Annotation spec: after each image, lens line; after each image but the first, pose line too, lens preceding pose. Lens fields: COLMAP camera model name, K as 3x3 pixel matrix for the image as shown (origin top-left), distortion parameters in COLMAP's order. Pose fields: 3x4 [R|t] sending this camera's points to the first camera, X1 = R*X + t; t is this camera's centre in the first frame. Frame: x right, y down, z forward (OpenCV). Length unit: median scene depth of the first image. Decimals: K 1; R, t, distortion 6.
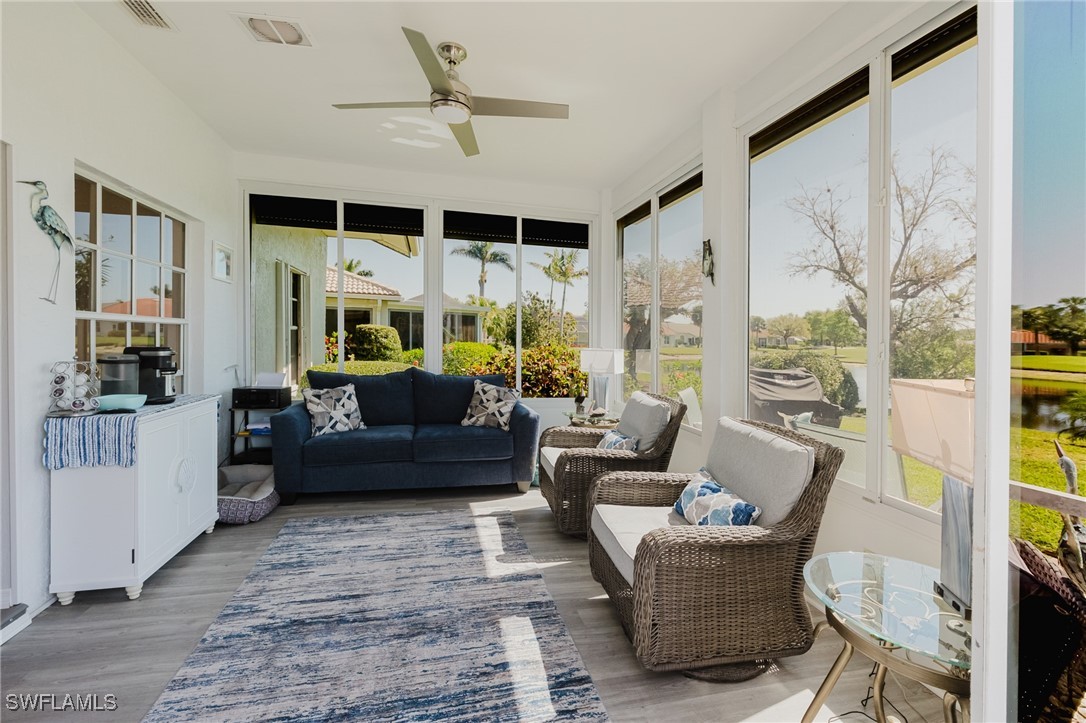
lens RADIAL K [[469.1, 0, 546.7], [0, 469.1, 350.8], [0, 0, 1]] dist [-0.008324, 0.000017]
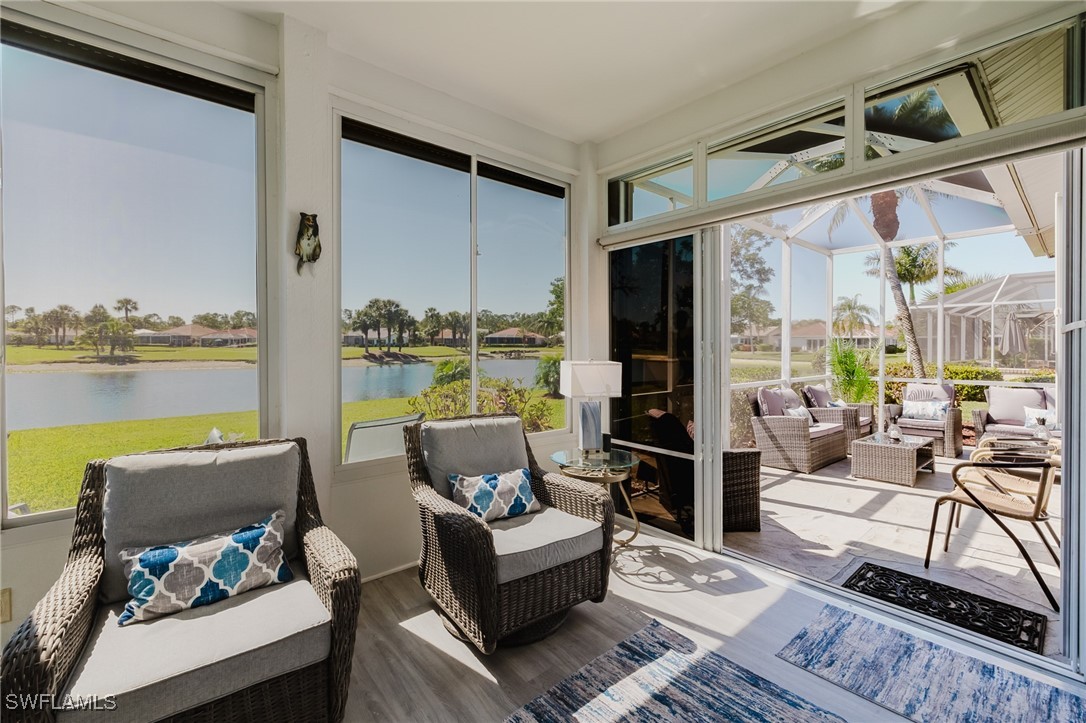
lens RADIAL K [[456.4, 0, 544.4], [0, 456.4, 347.2], [0, 0, 1]] dist [-0.003470, -0.000239]
pose [[-0.440833, -0.035263, 0.896896, -0.466510], [0.010794, 0.998947, 0.044581, -0.046927], [-0.897524, 0.029334, -0.439989, 0.946146]]
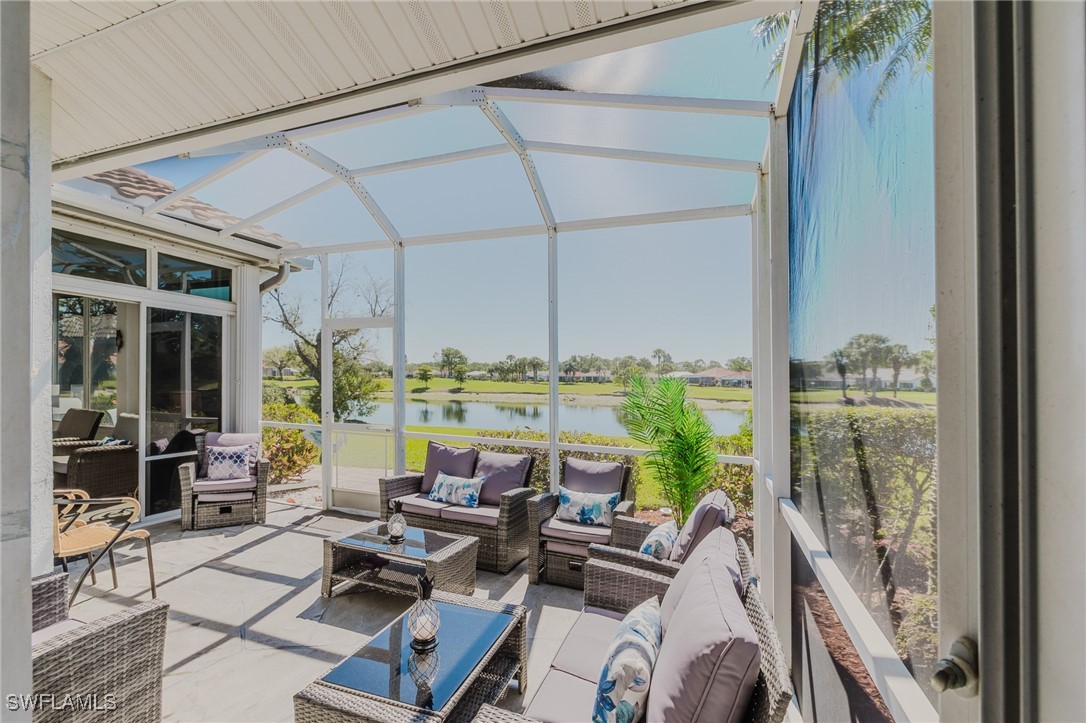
lens RADIAL K [[456.9, 0, 544.1], [0, 456.9, 426.0], [0, 0, 1]] dist [-0.000322, -0.000009]
pose [[0.558479, -0.100092, 0.823458, -0.225766], [0.019622, 0.994010, 0.107515, -0.004790], [-0.829287, -0.043887, 0.557098, -1.698017]]
